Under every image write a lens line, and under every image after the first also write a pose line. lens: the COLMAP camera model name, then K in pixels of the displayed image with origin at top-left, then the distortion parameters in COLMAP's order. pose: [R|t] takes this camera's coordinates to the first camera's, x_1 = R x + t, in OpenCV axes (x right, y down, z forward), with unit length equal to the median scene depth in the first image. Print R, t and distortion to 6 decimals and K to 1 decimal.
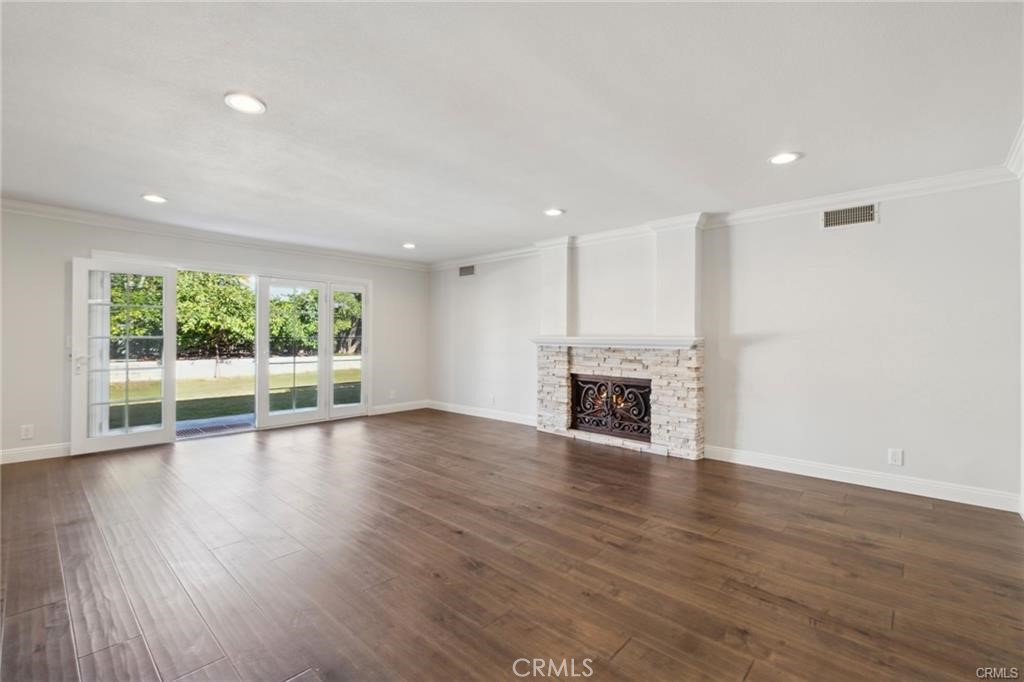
lens RADIAL K [[442.8, 0, 512.0], [0, 442.8, 341.0], [0, 0, 1]] dist [0.003176, 0.000033]
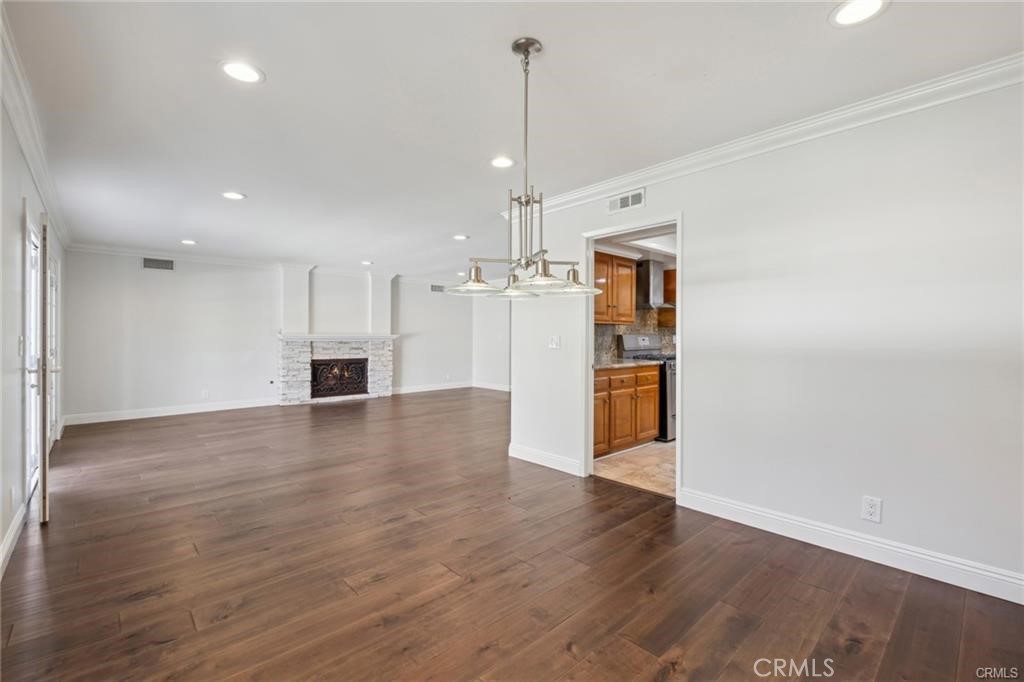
lens RADIAL K [[451.7, 0, 520.9], [0, 451.7, 333.7], [0, 0, 1]] dist [0.000283, -0.000667]
pose [[0.076874, -0.003135, 0.997036, -1.292971], [0.002920, 0.999991, 0.002920, -0.014137], [-0.997037, 0.002687, 0.076883, 0.206501]]
